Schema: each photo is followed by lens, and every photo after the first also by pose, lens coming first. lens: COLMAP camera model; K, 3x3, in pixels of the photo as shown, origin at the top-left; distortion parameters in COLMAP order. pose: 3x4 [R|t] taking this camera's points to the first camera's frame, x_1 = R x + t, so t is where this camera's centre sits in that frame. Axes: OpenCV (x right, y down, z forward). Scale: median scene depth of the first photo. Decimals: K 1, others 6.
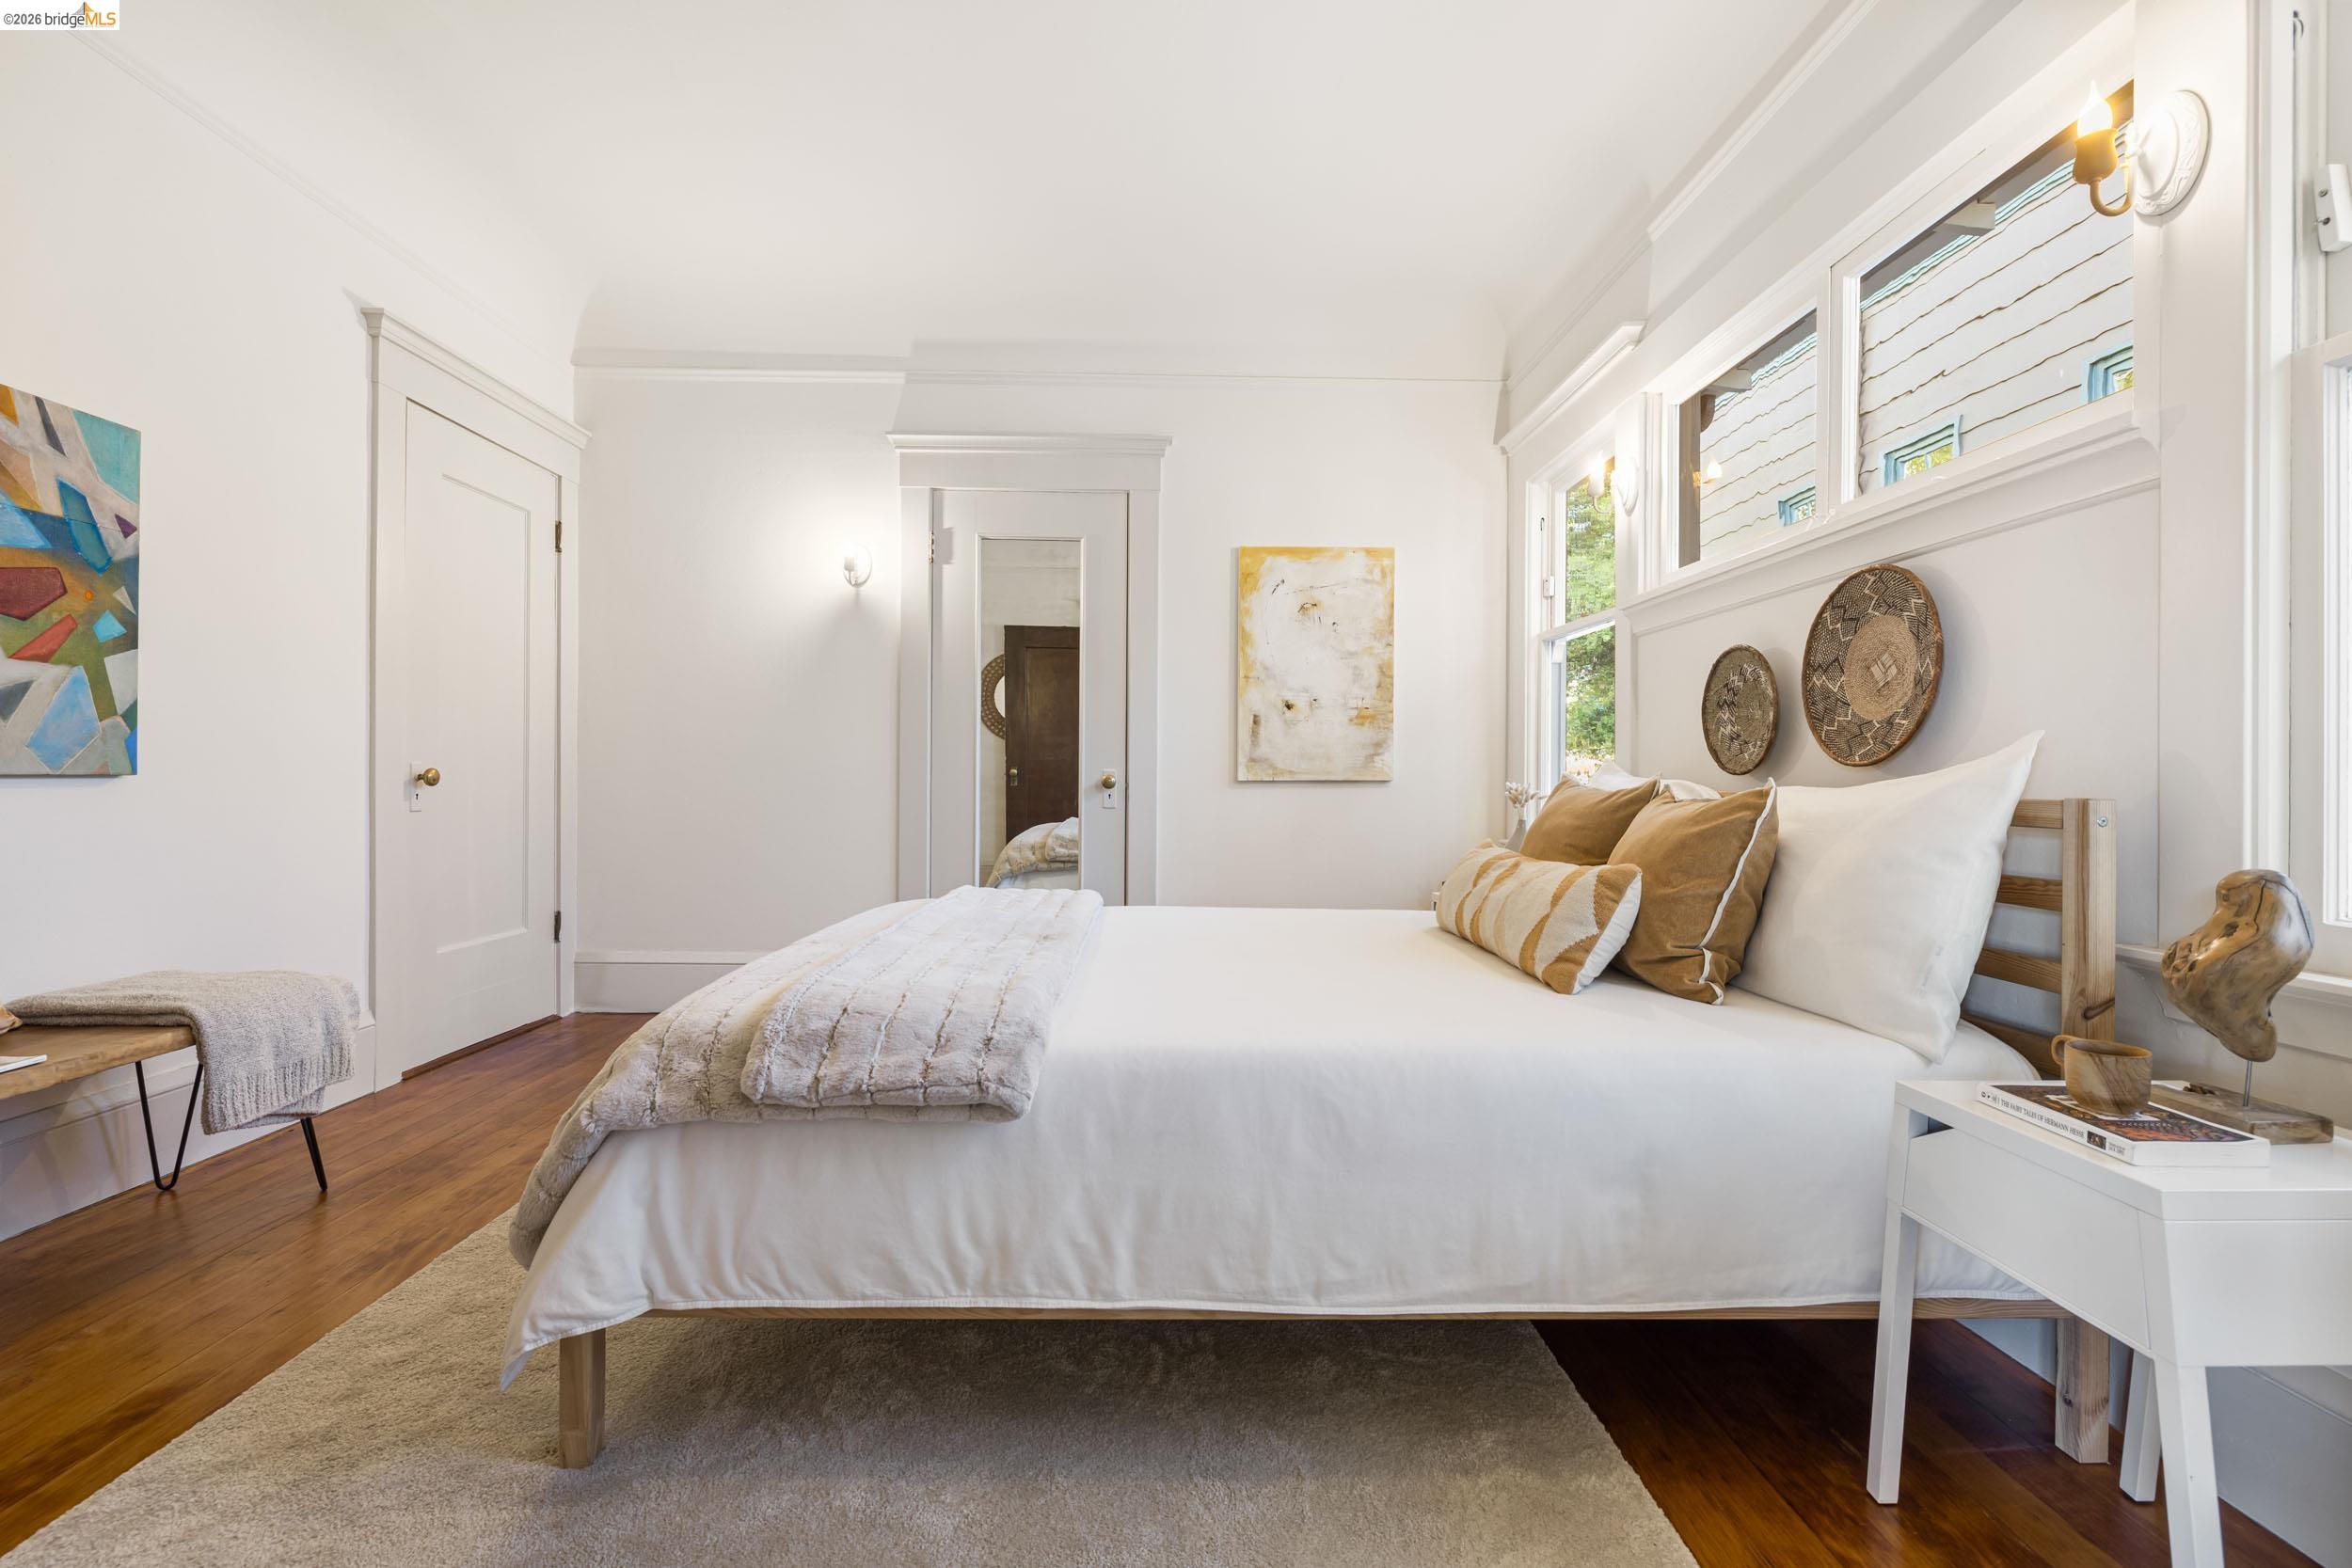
lens RADIAL K [[1082.5, 0, 1179.1], [0, 1082.5, 781.5], [0, 0, 1]] dist [-0.000500, -0.000011]
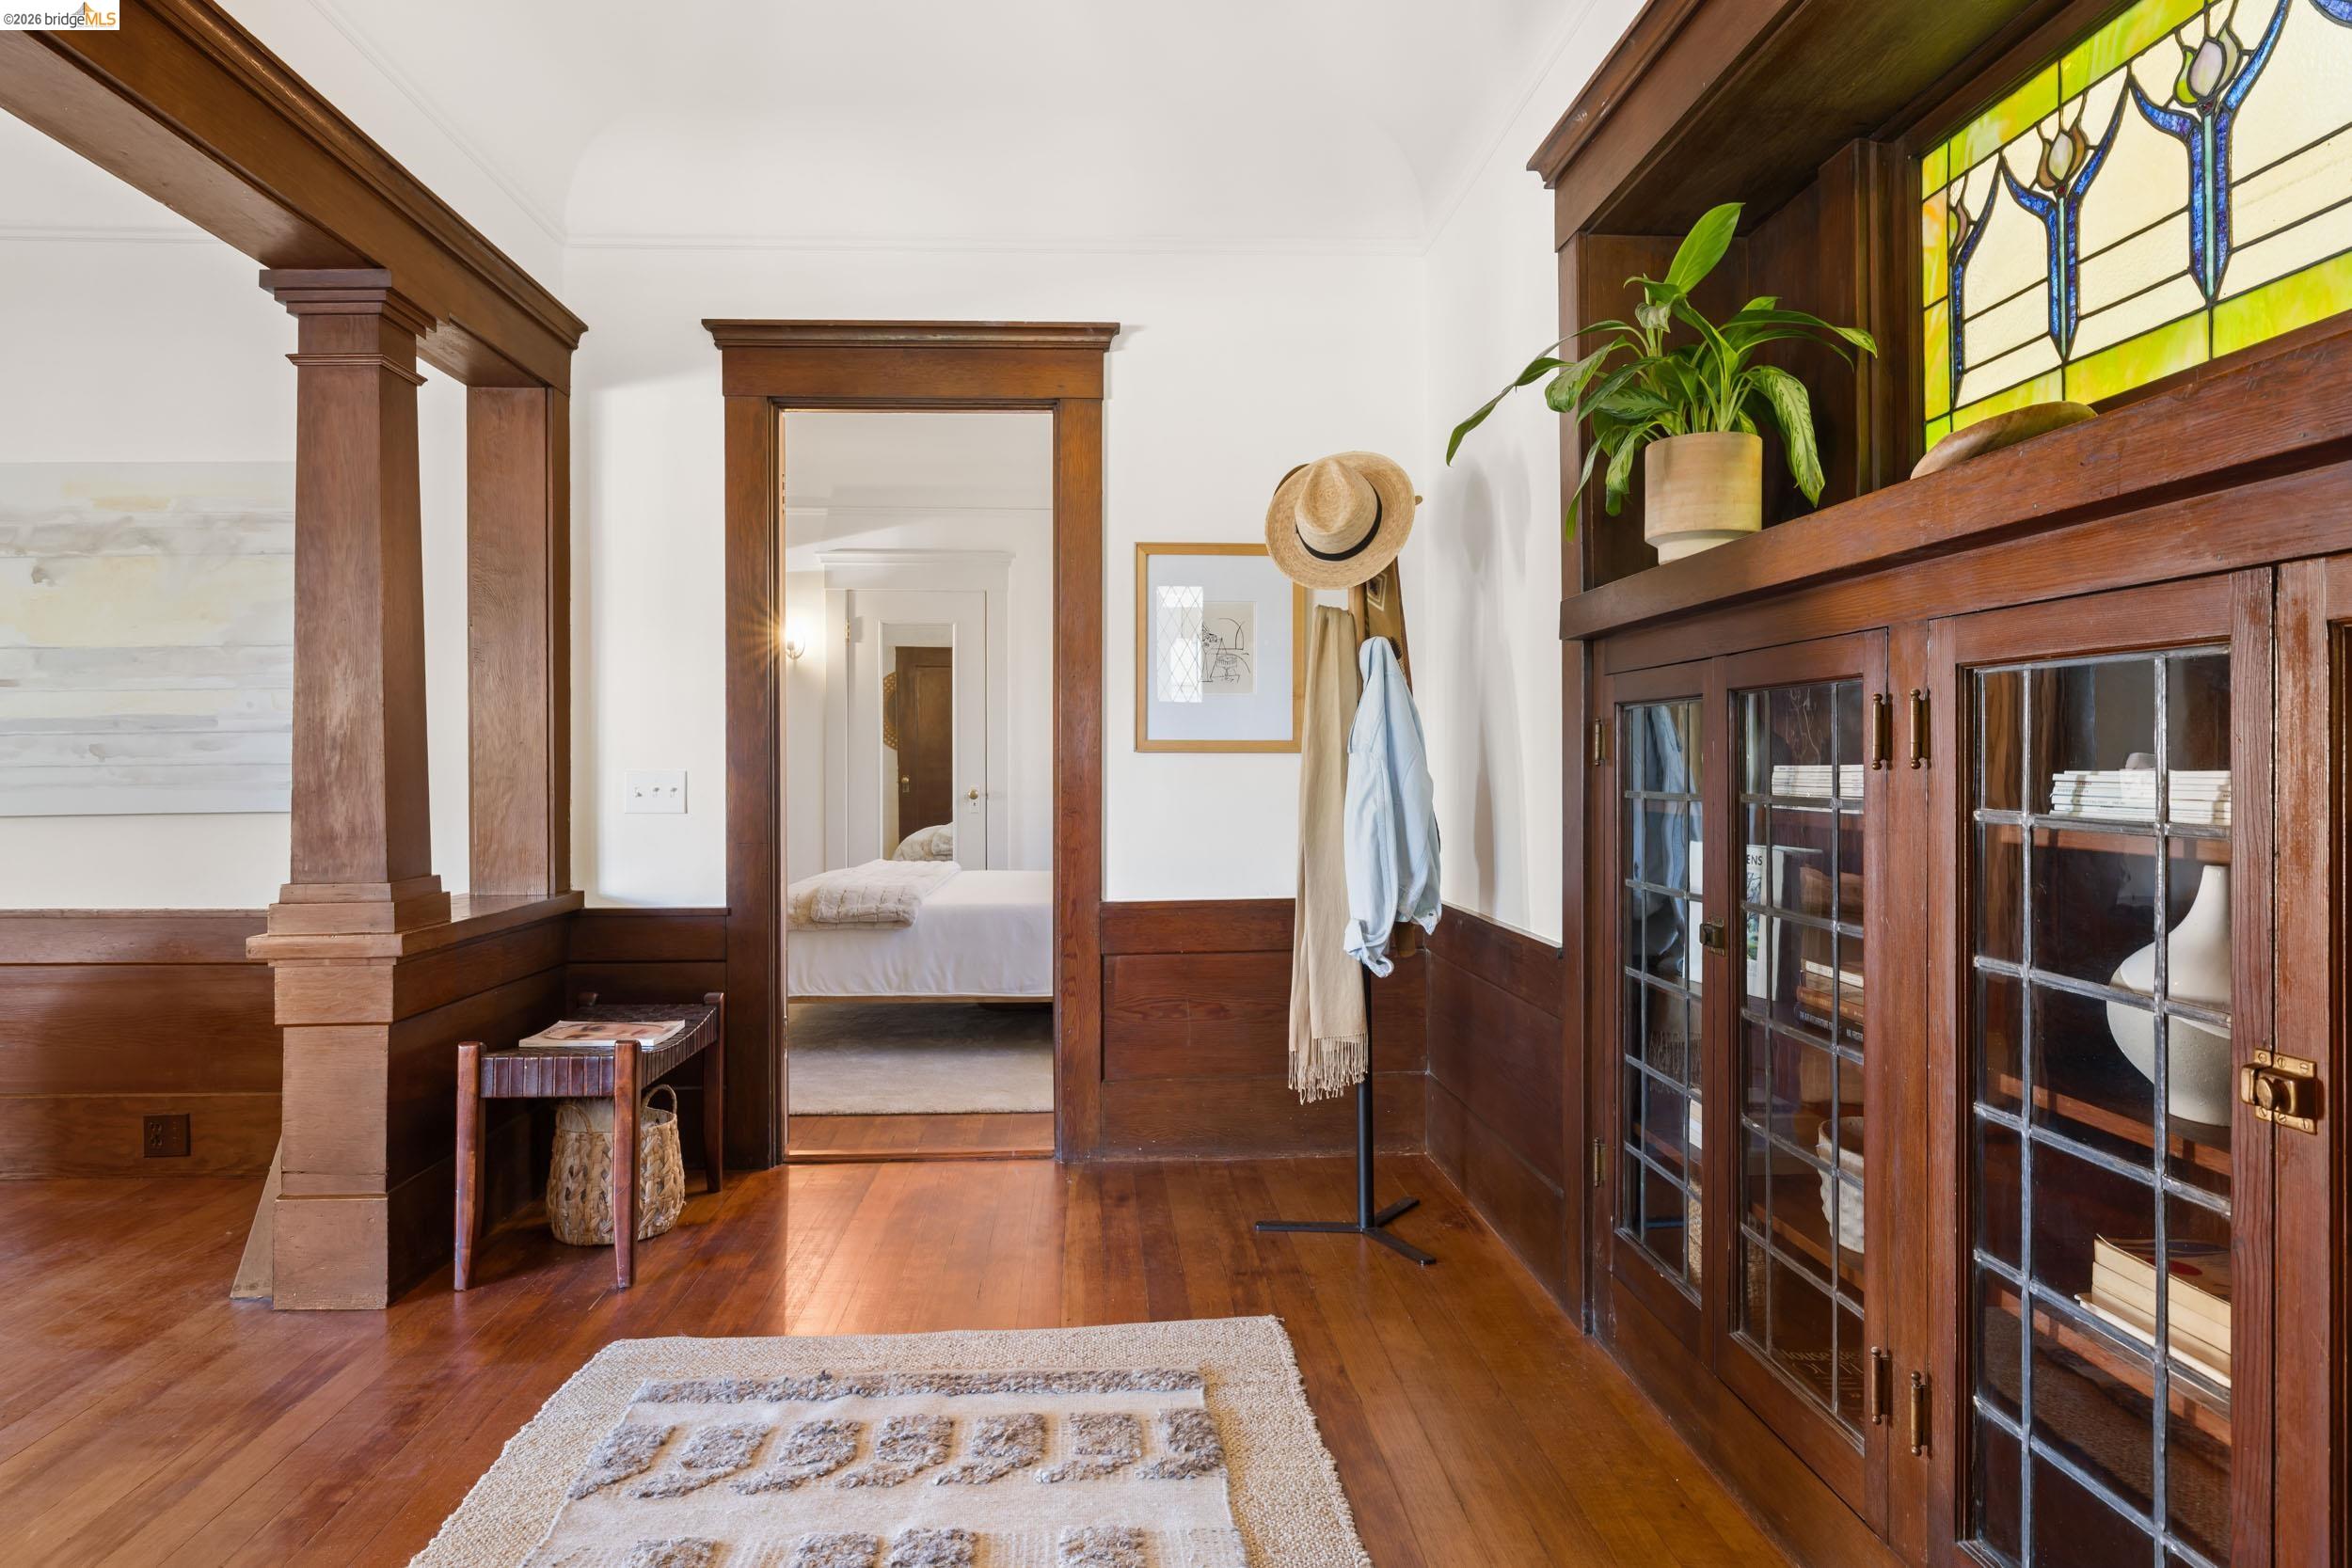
lens RADIAL K [[1419.6, 0, 1174.1], [0, 1419.6, 769.2], [0, 0, 1]] dist [-0.009182, 0.001284]
pose [[0.999279, -0.008598, 0.036982, 0.342524], [0.008719, 0.999957, -0.003097, -0.064999], [-0.036953, 0.003418, 0.999311, -2.310533]]
